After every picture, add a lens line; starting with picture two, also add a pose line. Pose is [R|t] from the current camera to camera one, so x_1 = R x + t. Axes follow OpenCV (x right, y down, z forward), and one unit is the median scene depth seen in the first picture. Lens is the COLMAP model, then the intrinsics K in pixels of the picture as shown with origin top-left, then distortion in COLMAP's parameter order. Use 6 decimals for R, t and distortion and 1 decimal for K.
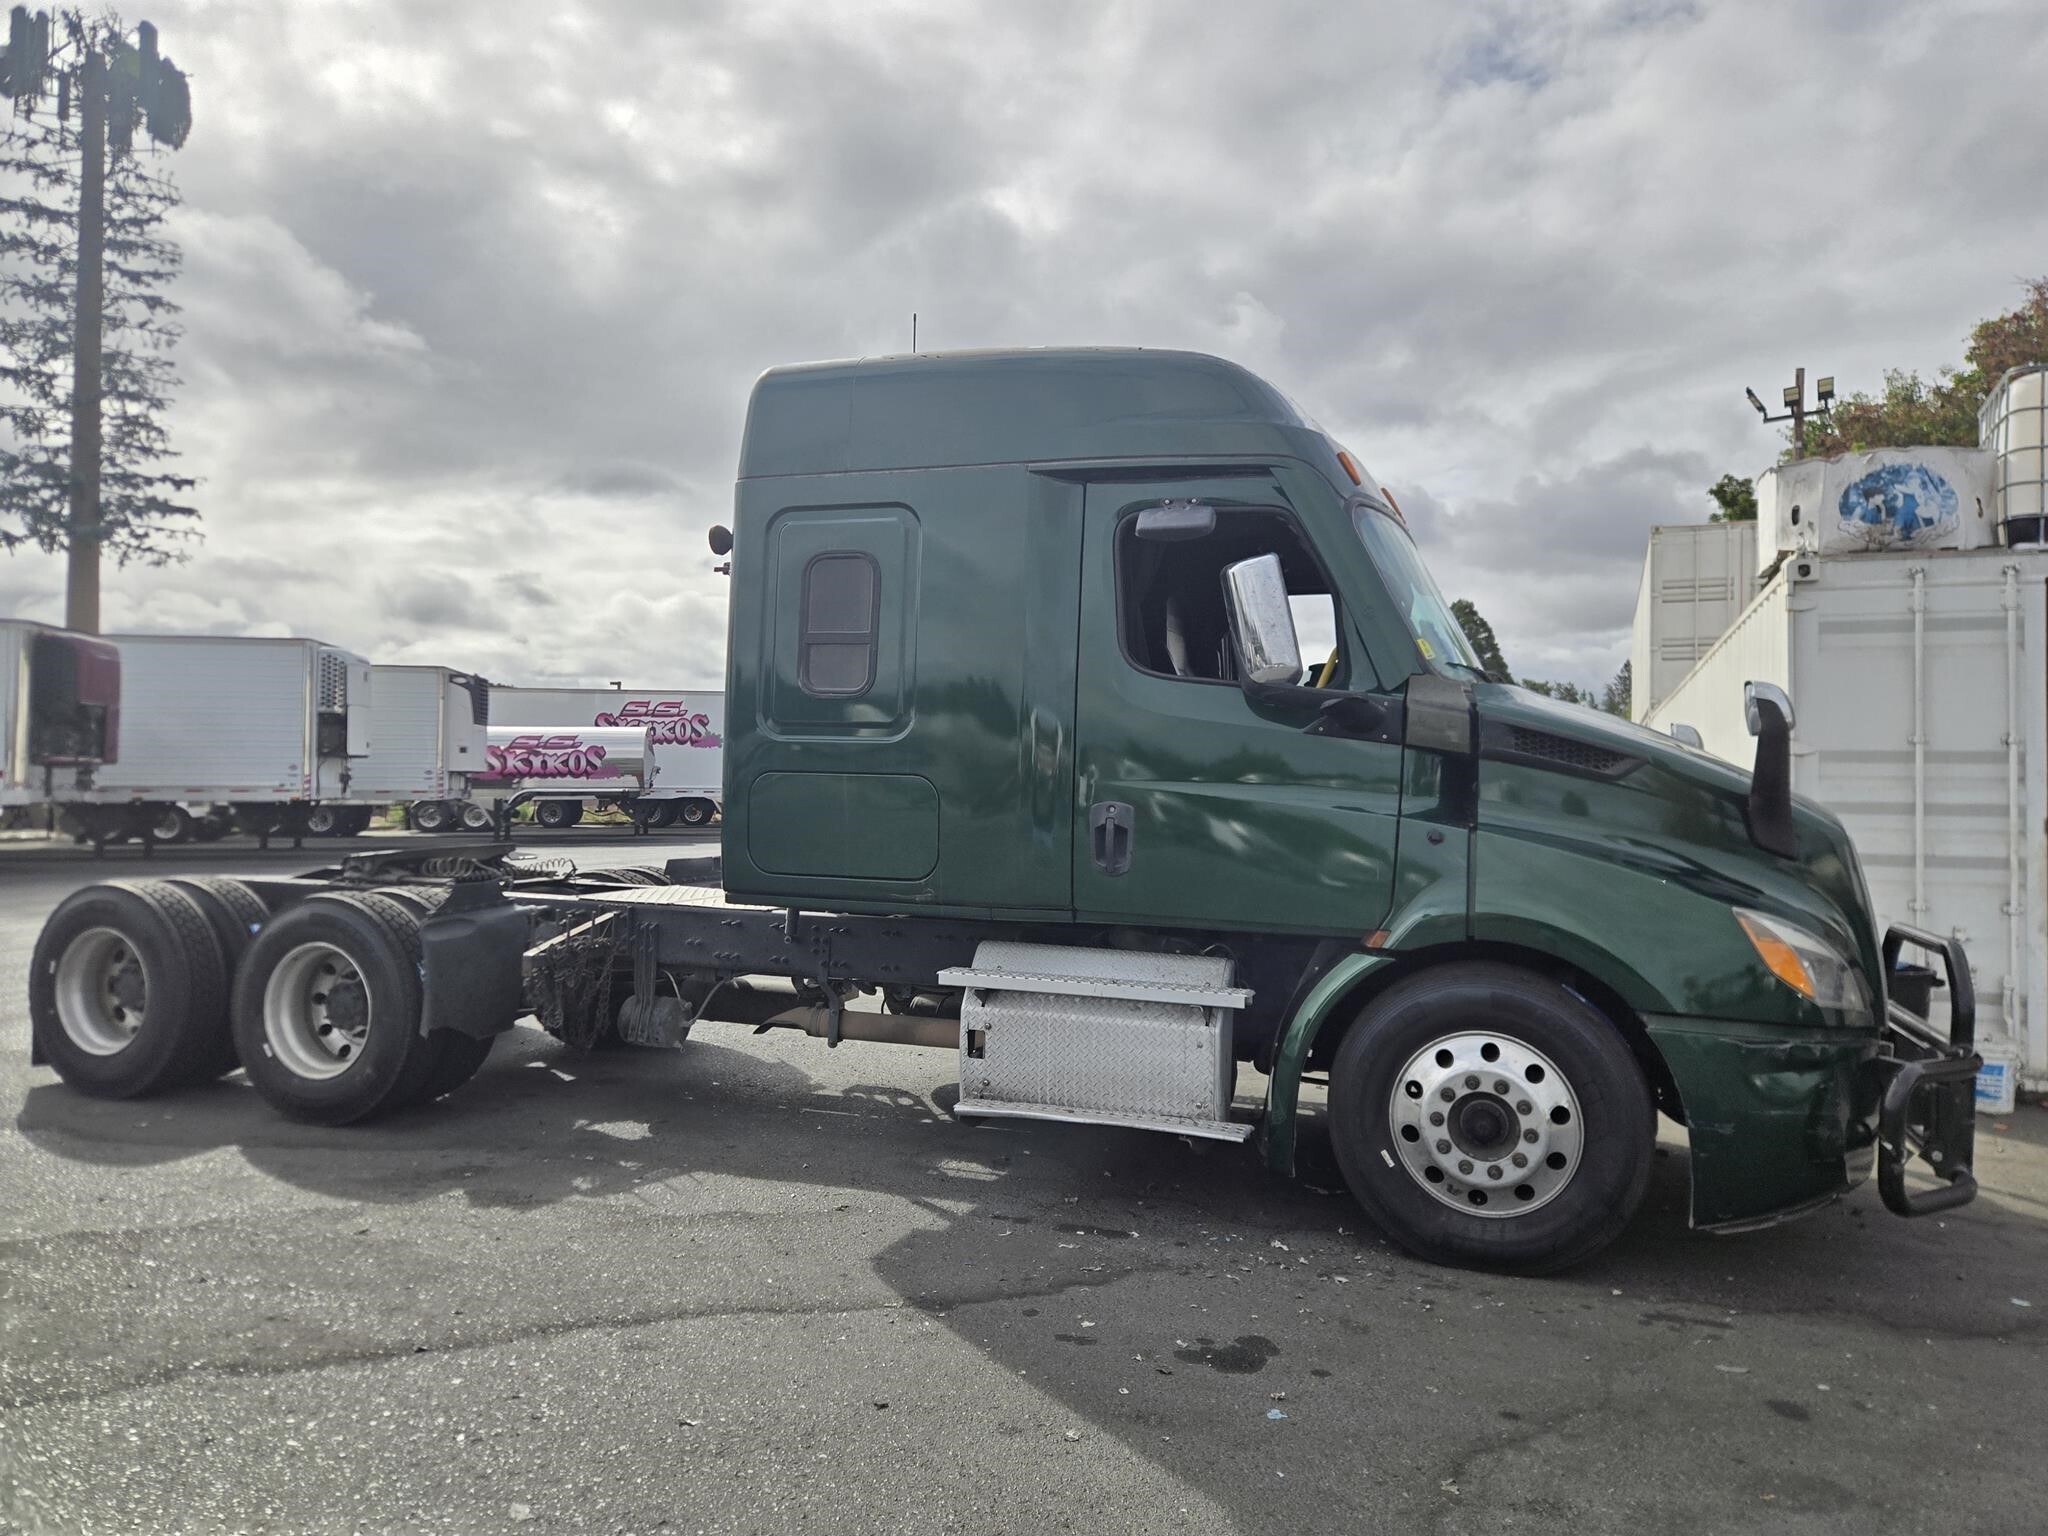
lens RADIAL K [[1398.4, 0, 1024.0], [0, 1398.4, 768.0], [0, 0, 1]] dist [0.065138, -0.050778]
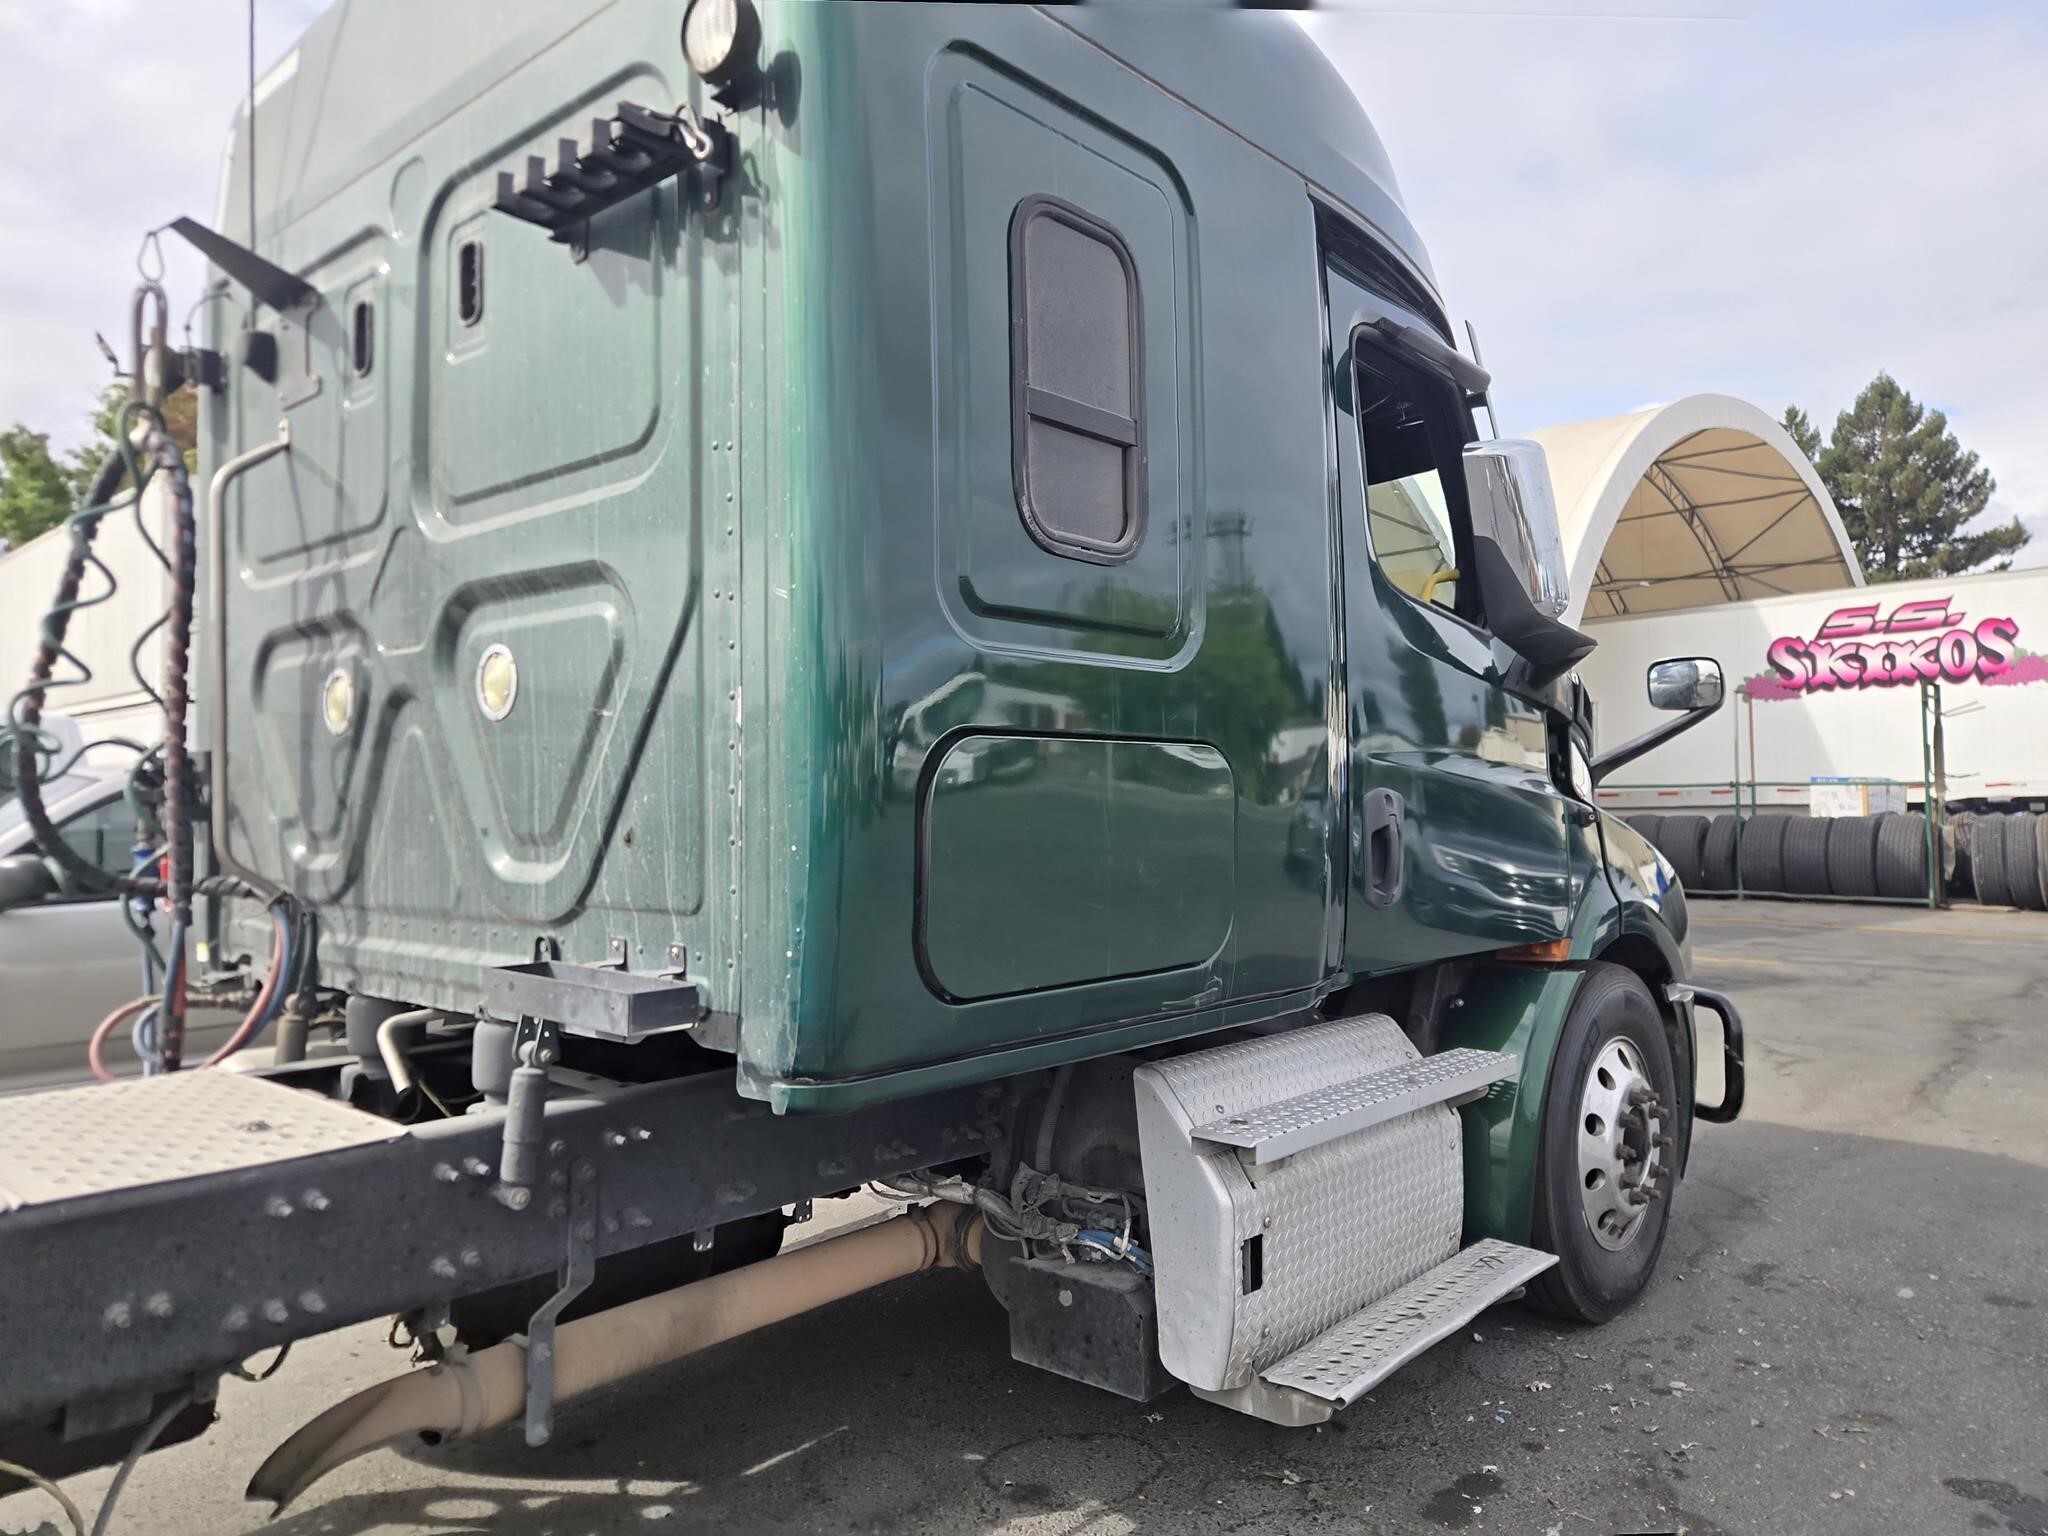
lens RADIAL K [[1374.8, 0, 1014.1], [0, 1374.8, 757.3], [0, 0, 1]] dist [0.072216, -0.062375]
pose [[0.388181, -0.002301, 0.921580, -0.545092], [0.005060, 0.999987, 0.000365, 0.008385], [-0.921569, 0.004521, 0.388188, 0.883321]]
